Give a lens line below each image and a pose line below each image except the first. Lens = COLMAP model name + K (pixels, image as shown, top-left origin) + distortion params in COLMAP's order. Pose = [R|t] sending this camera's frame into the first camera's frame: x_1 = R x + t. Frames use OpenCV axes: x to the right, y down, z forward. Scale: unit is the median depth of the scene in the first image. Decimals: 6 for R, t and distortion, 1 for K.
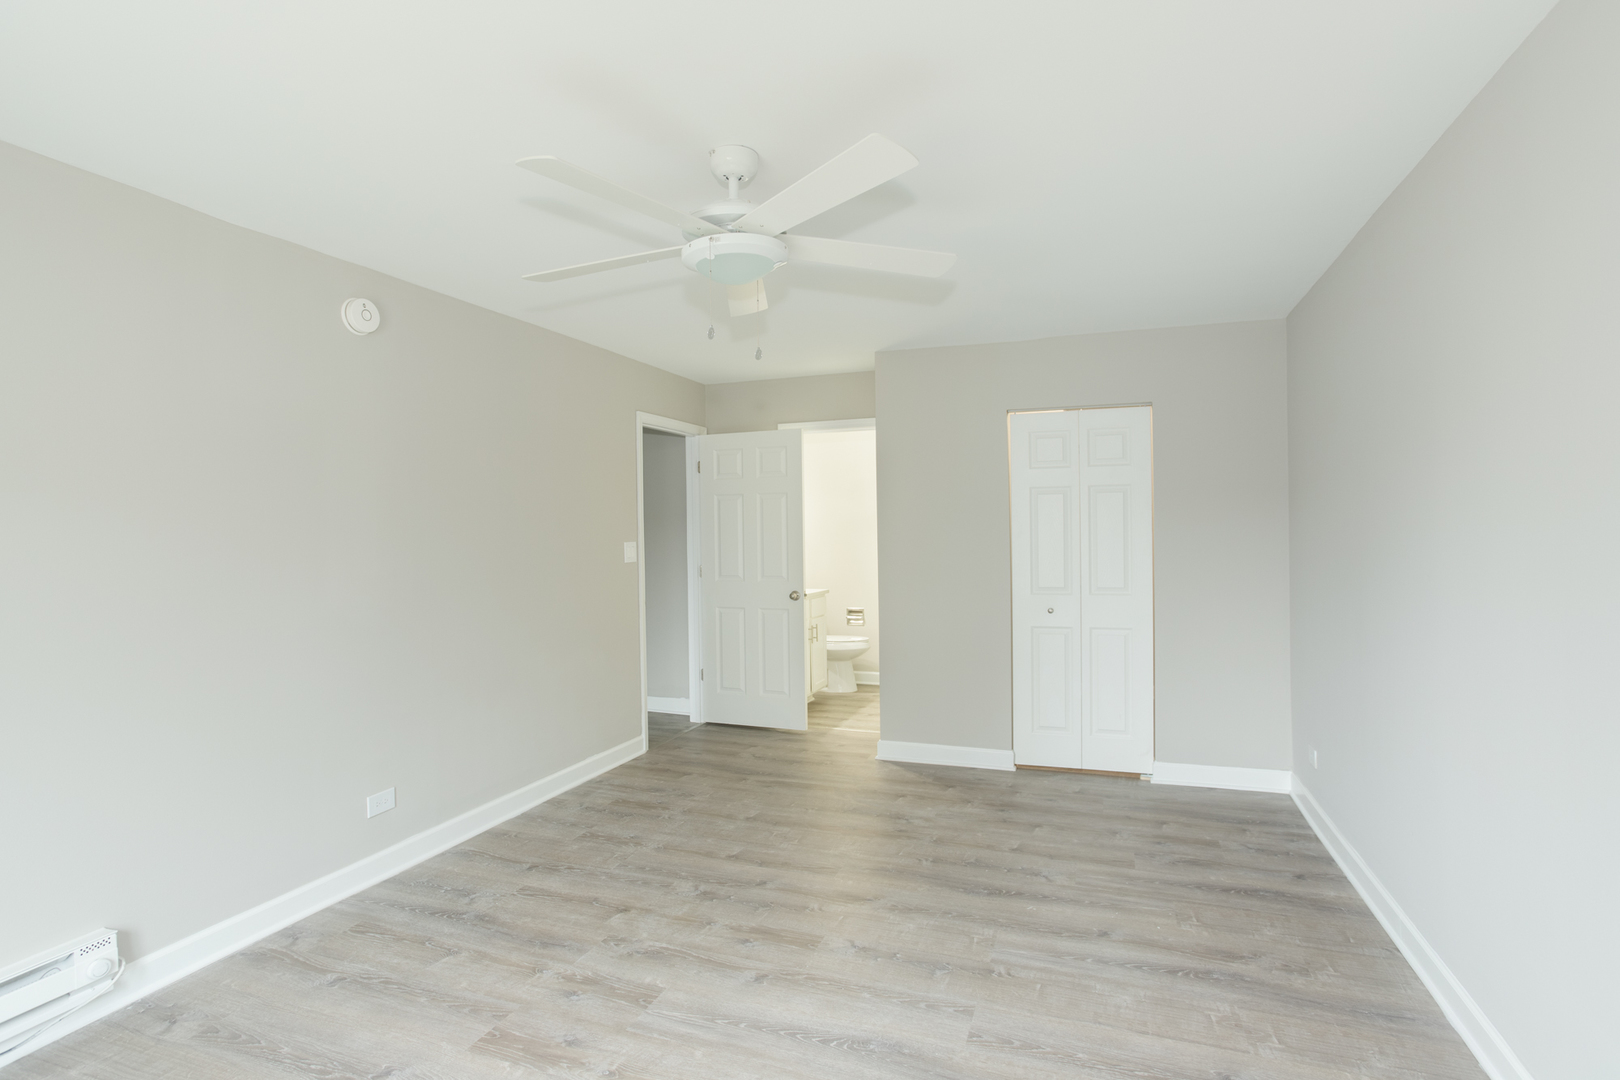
lens RADIAL K [[799.6, 0, 806.6], [0, 799.6, 537.2], [0, 0, 1]] dist [-0.000020, 0.003667]
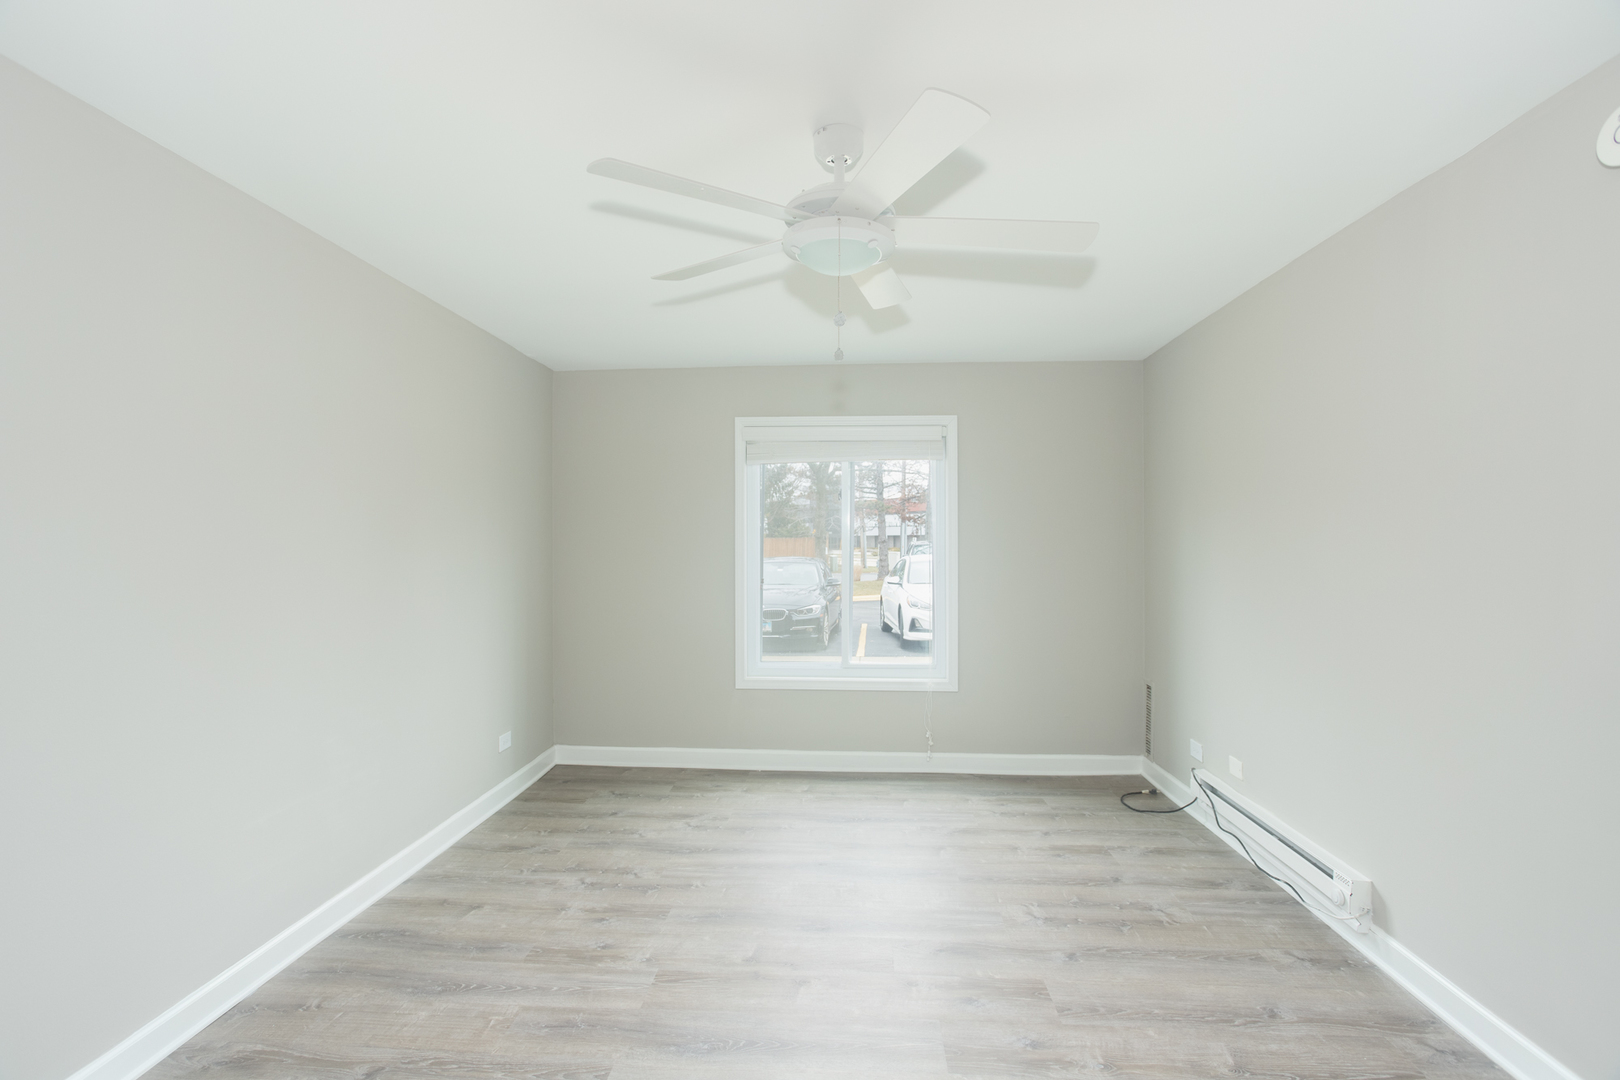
lens RADIAL K [[799.6, 0, 808.1], [0, 799.6, 537.0], [0, 0, 1]] dist [-0.000020, 0.003667]
pose [[-0.955140, 0.020326, -0.295456, 0.222870], [0.016192, 0.999734, 0.016432, -0.040979], [0.295712, 0.010911, -0.955215, 1.815588]]
